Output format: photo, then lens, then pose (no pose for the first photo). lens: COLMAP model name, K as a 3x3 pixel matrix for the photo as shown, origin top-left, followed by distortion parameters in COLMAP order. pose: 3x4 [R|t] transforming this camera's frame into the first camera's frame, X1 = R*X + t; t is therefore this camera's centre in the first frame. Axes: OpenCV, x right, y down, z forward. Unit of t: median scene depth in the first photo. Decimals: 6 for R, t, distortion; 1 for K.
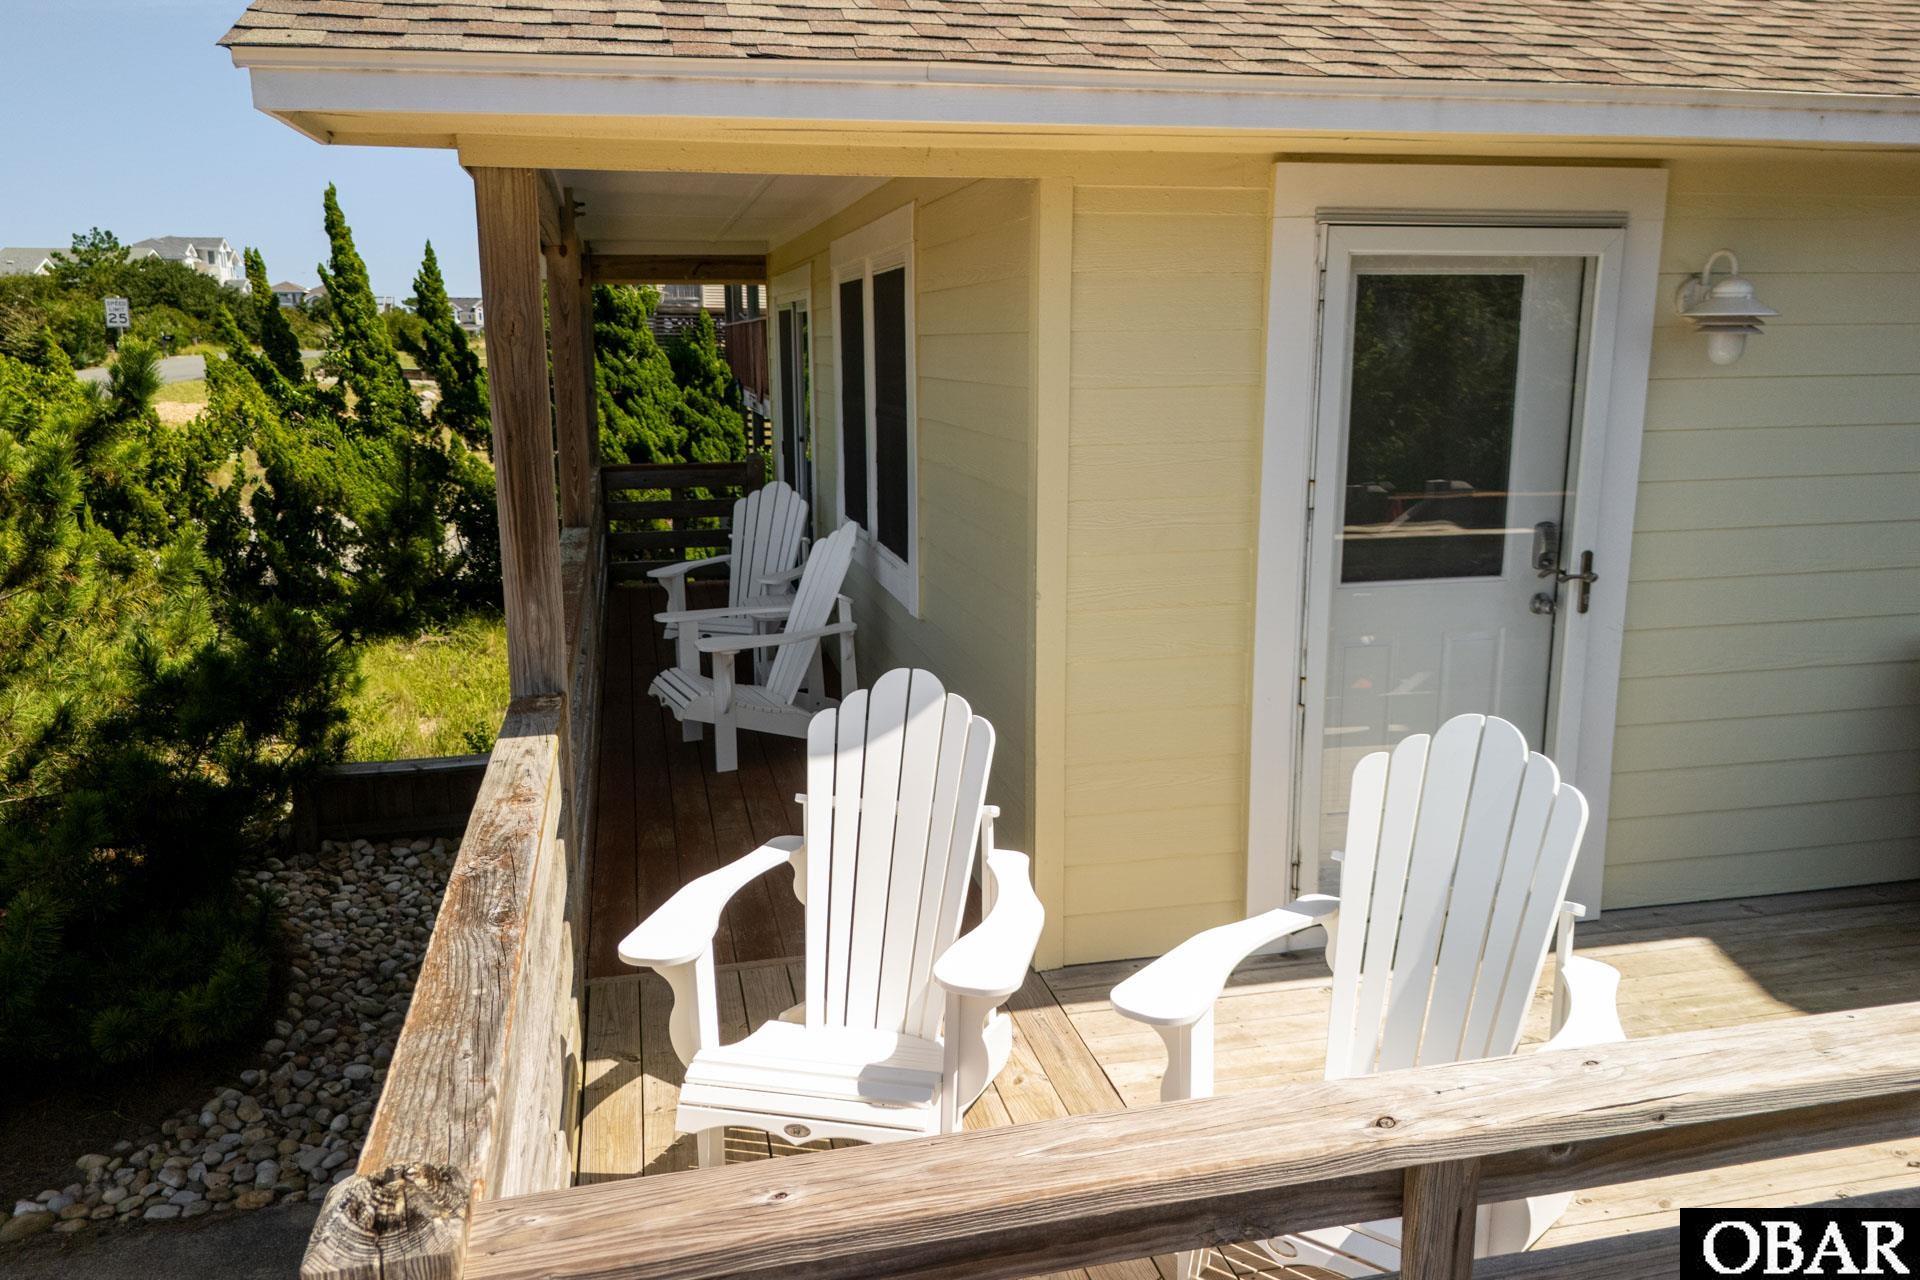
lens RADIAL K [[1426.5, 0, 965.9], [0, 1426.5, 640.5], [0, 0, 1]] dist [0.032112, 0.001362]
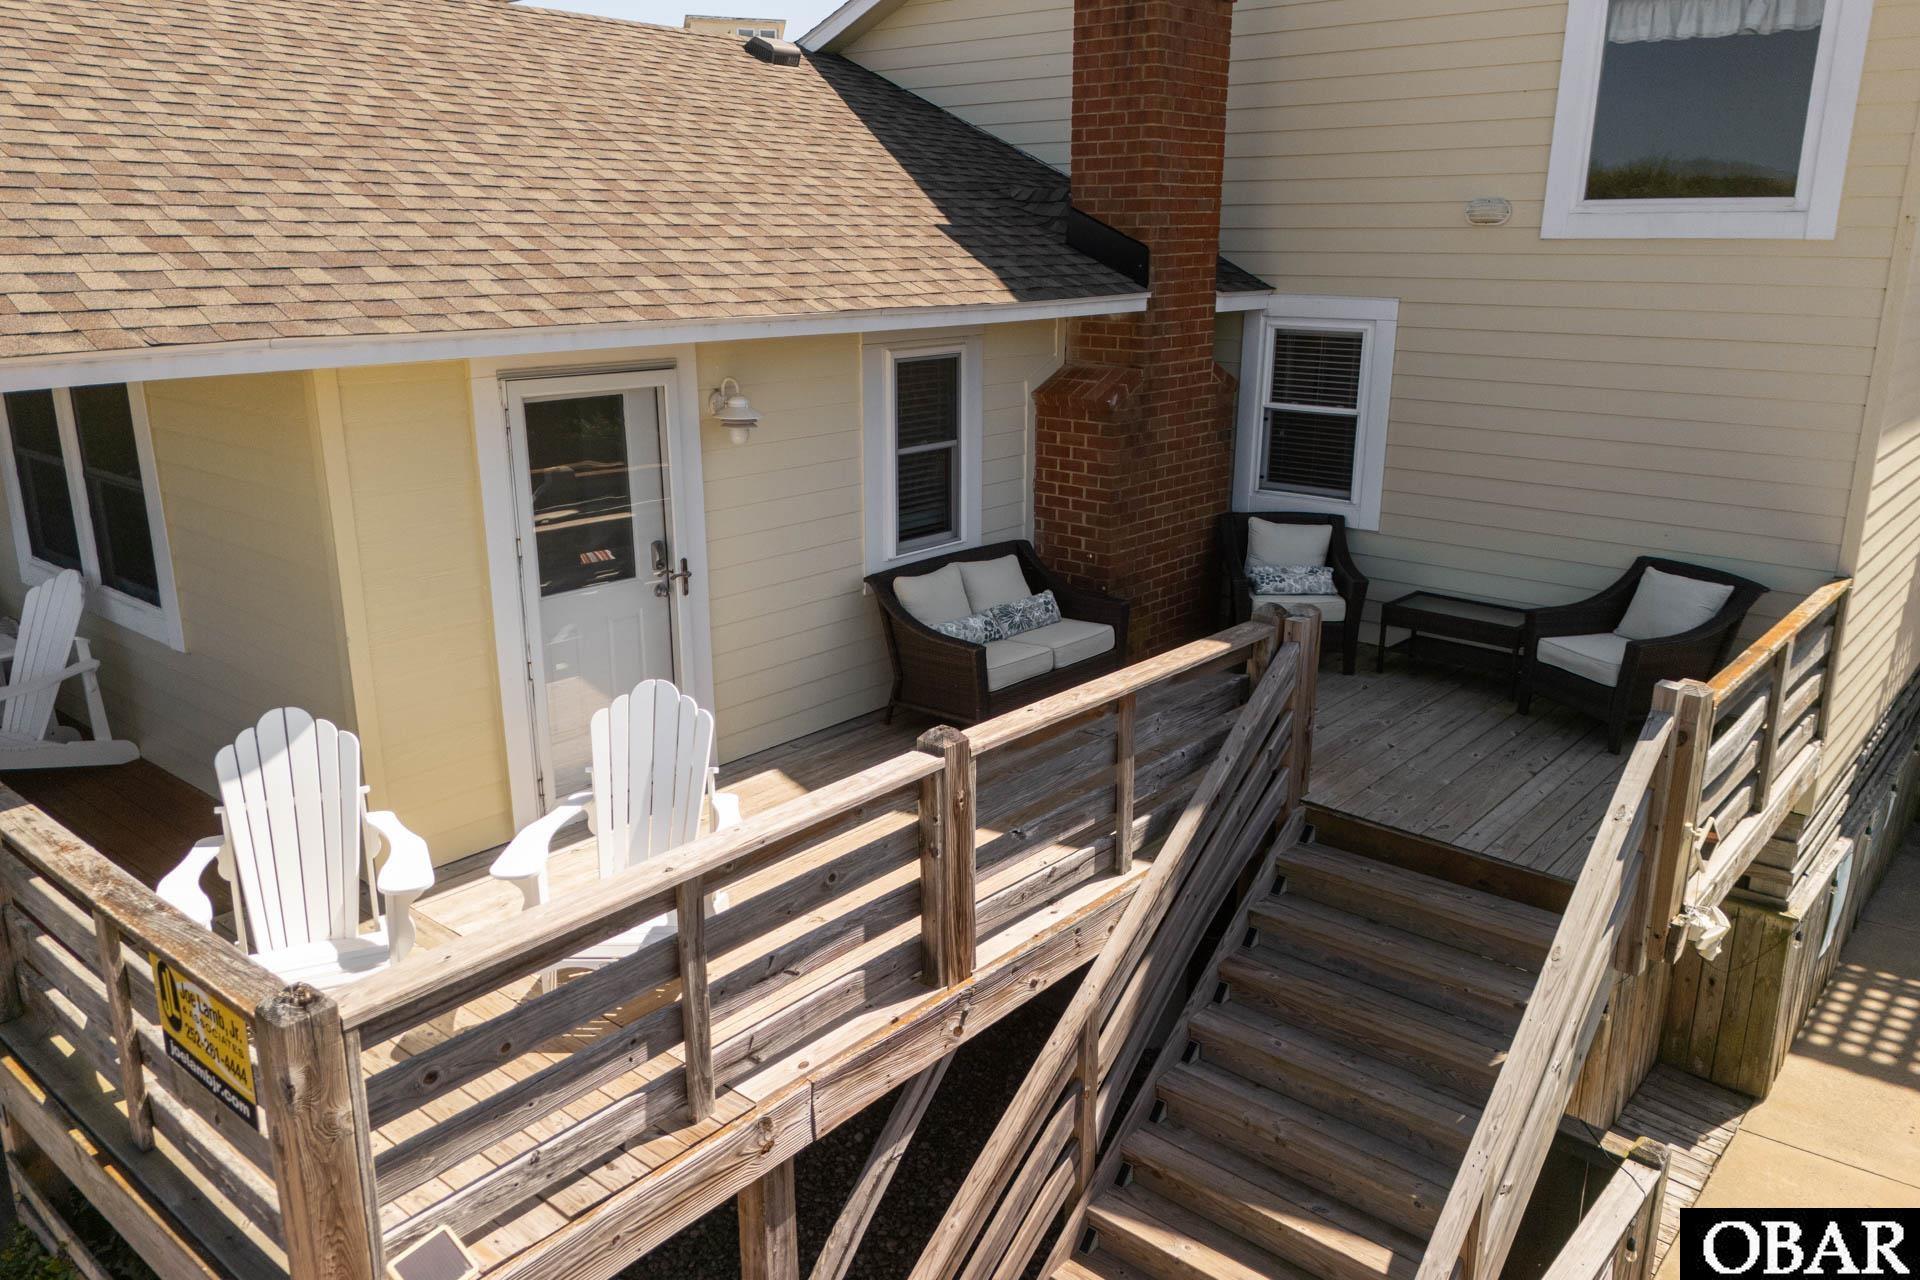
lens RADIAL K [[1426.5, 0, 965.9], [0, 1426.5, 640.5], [0, 0, 1]] dist [0.032112, 0.001362]
pose [[0.804559, -0.161783, 0.571411, -0.310212], [0.119037, 0.986584, 0.111723, -0.132628], [-0.581820, -0.021869, 0.813023, -0.631786]]
